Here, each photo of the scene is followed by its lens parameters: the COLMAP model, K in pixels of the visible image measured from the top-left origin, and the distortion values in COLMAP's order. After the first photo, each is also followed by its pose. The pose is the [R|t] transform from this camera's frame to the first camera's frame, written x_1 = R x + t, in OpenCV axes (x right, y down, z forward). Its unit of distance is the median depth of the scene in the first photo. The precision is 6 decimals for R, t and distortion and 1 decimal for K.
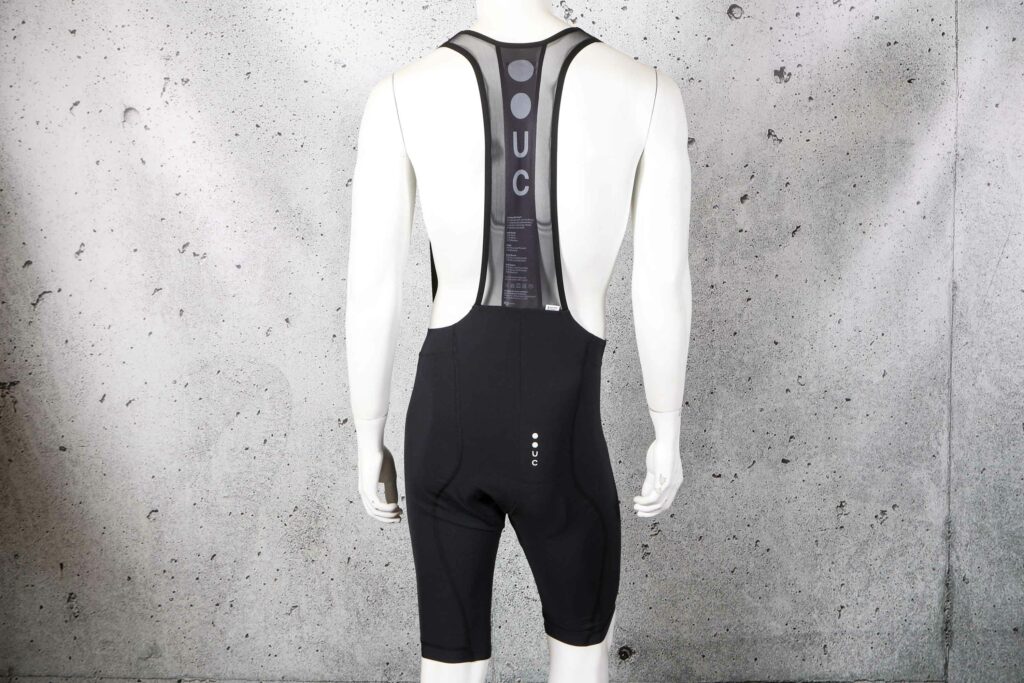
lens RADIAL K [[1895.5, 0, 513.3], [0, 1895.5, 344.8], [0, 0, 1]] dist [0.016145, -0.057422]
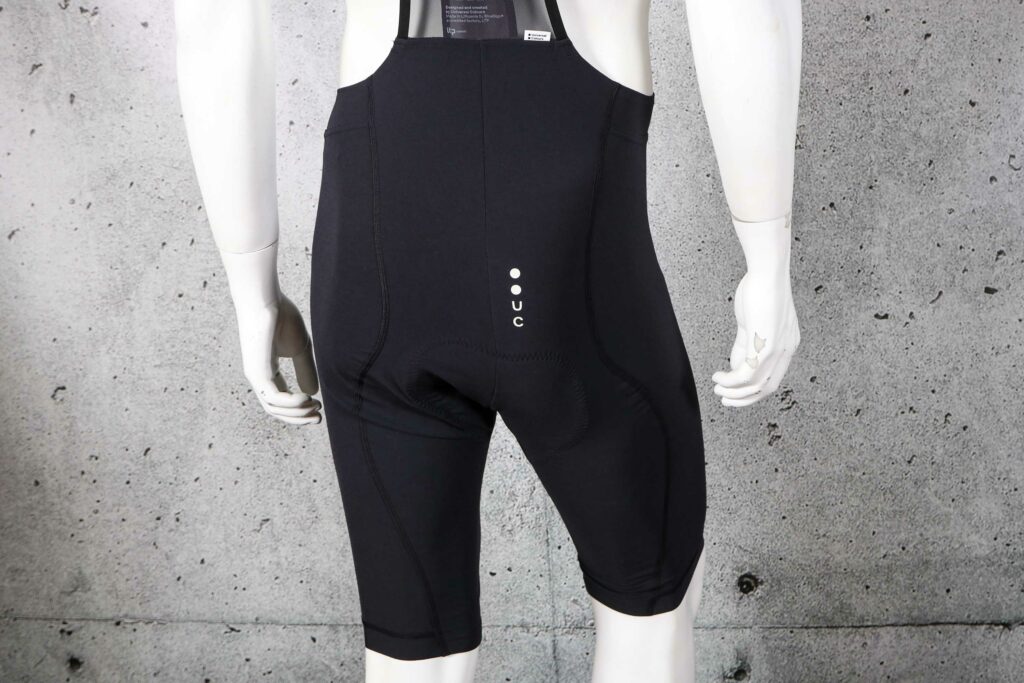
lens RADIAL K [[1718.4, 0, 512.0], [0, 1718.4, 341.5], [0, 0, 1]] dist [-0.046472, 0.114077]
pose [[0.990059, -0.026053, -0.138222, 0.062795], [0.040121, 0.994179, 0.099994, 0.014249], [0.134813, -0.104546, 0.985340, 0.405049]]
